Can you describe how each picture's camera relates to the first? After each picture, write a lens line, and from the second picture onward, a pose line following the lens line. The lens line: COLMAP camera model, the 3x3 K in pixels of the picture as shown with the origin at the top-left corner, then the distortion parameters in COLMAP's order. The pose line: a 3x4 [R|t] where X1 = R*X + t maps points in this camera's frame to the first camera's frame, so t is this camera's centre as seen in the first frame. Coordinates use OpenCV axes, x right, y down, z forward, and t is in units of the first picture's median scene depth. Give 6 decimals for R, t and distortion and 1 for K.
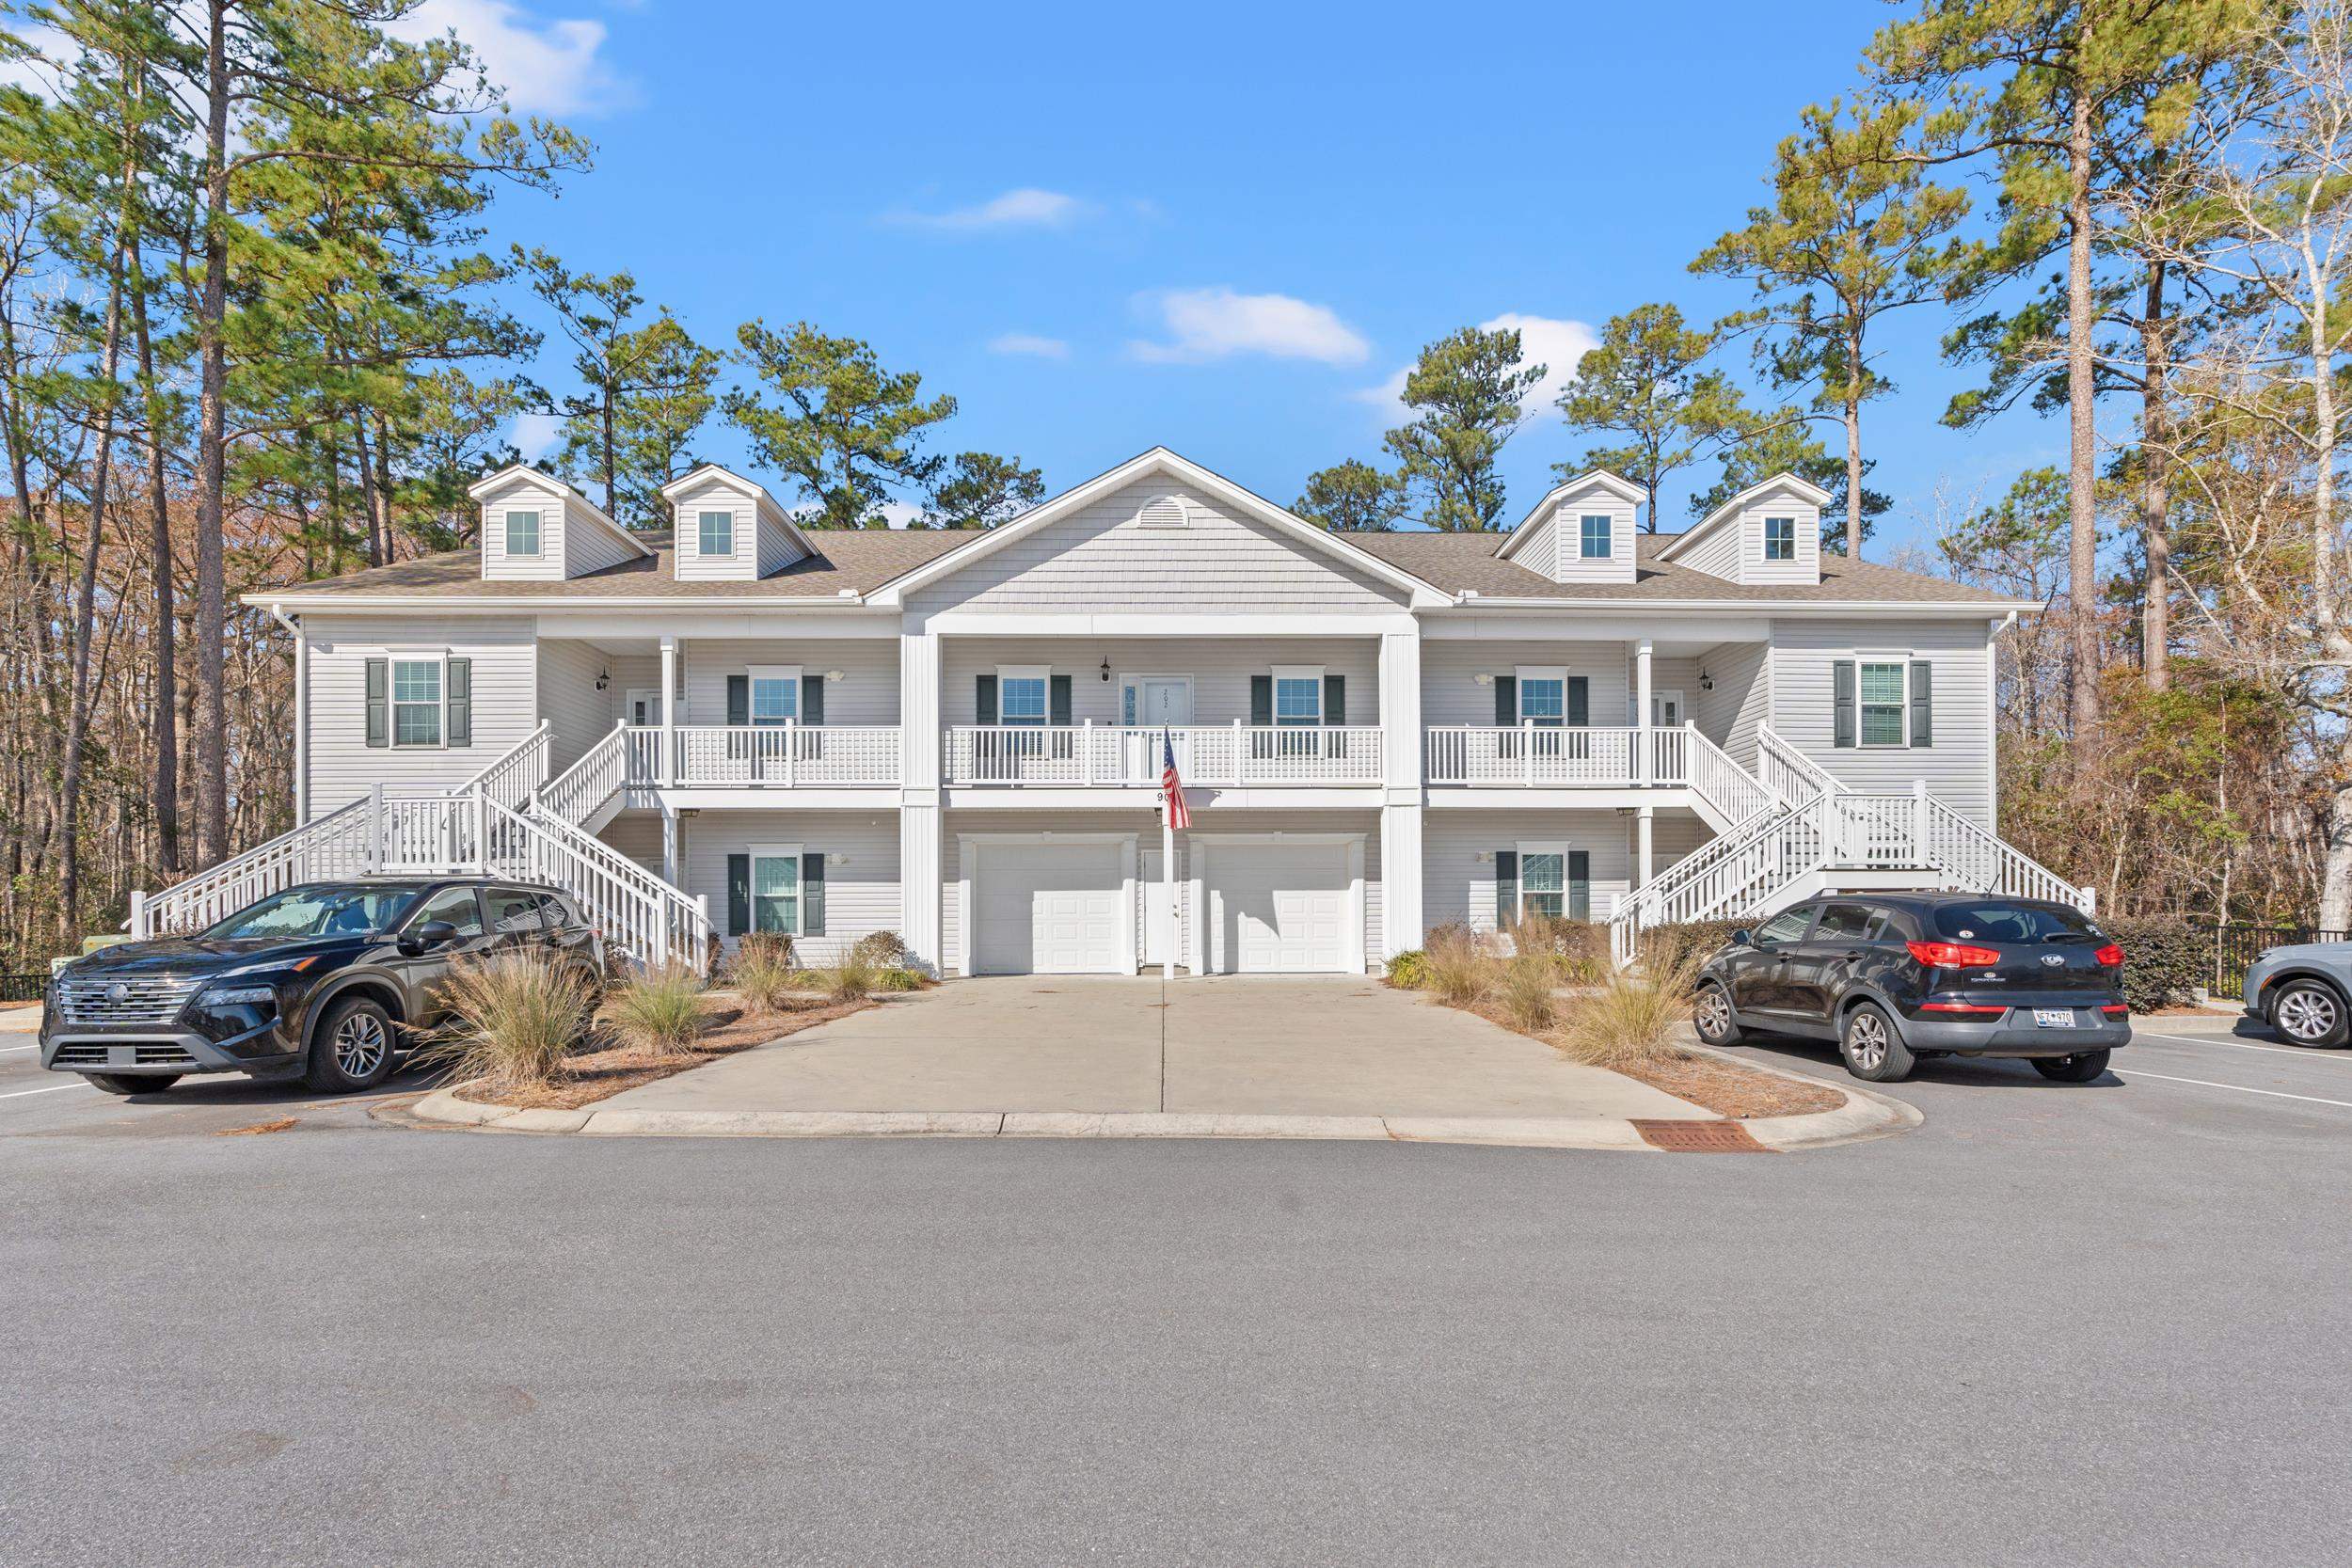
lens RADIAL K [[1073.6, 0, 1185.9], [0, 1073.6, 927.7], [0, 0, 1]] dist [-0.008114, 0.000373]
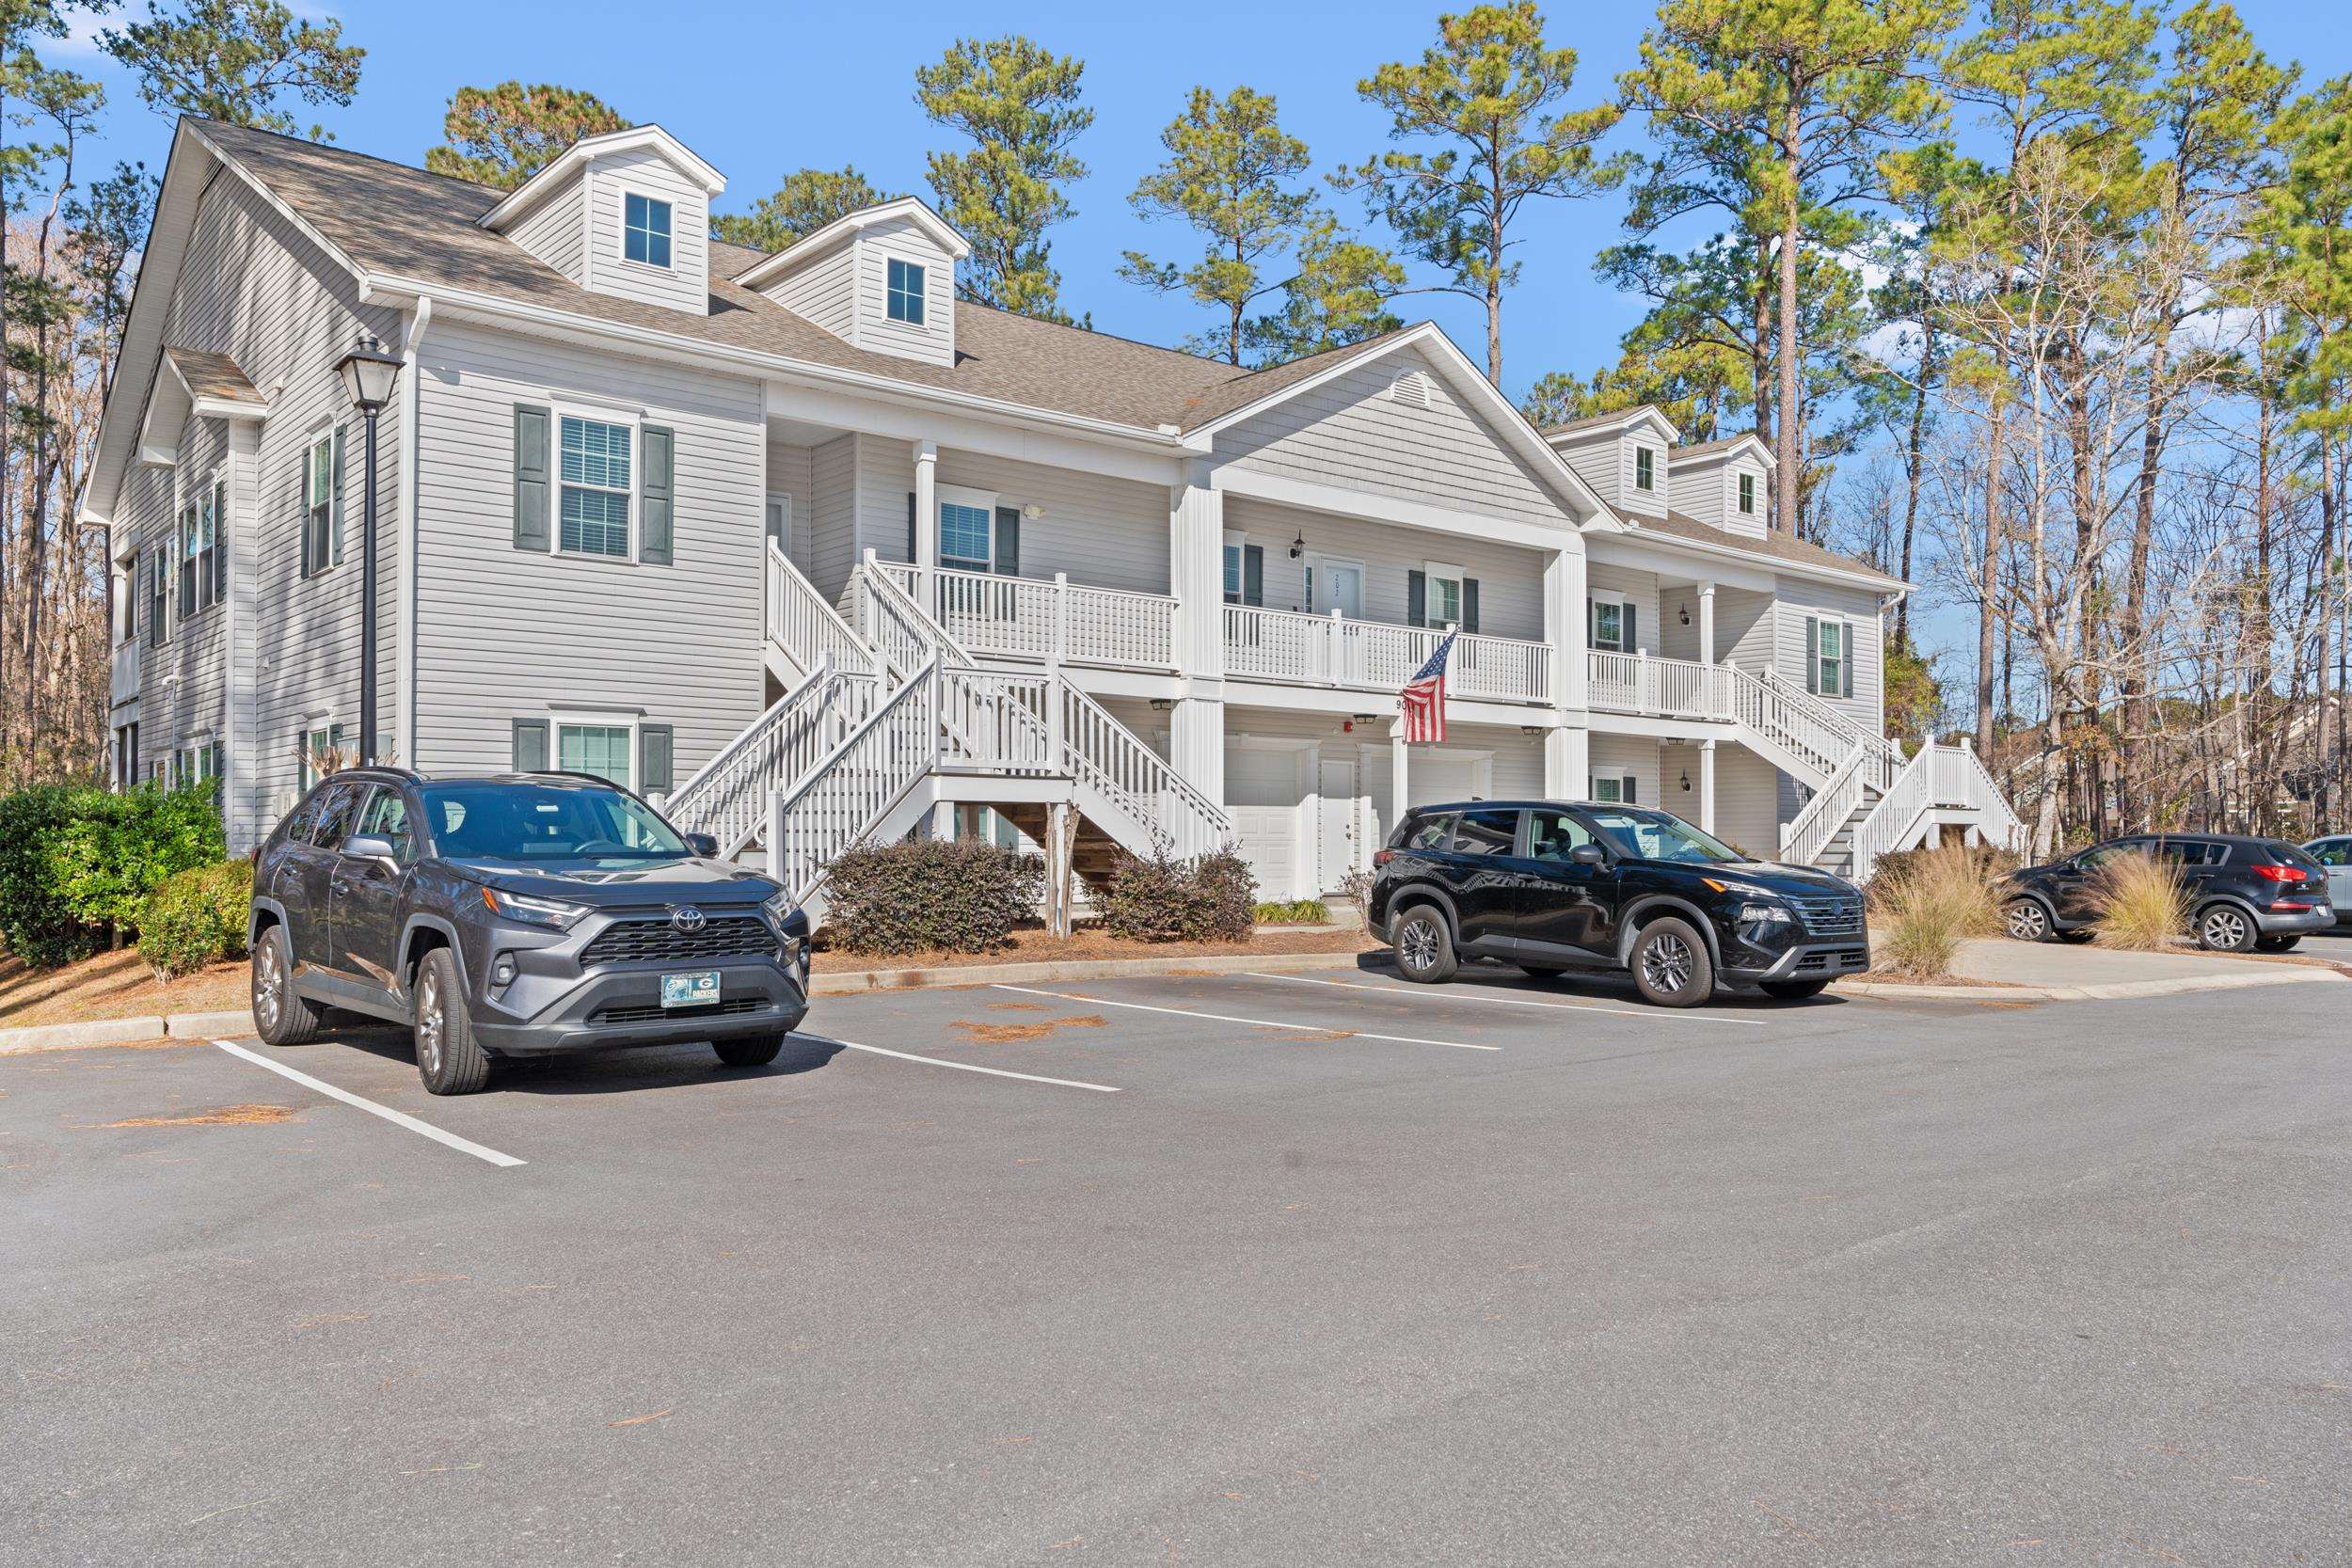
lens RADIAL K [[1809.0, 0, 1173.6], [0, 1809.0, 784.5], [0, 0, 1]] dist [-0.006282, 0.003940]
pose [[0.770287, 0.029563, 0.637012, -1.095847], [-0.005311, 0.999188, -0.039949, 0.004069], [-0.637675, 0.027389, 0.769818, -0.024721]]
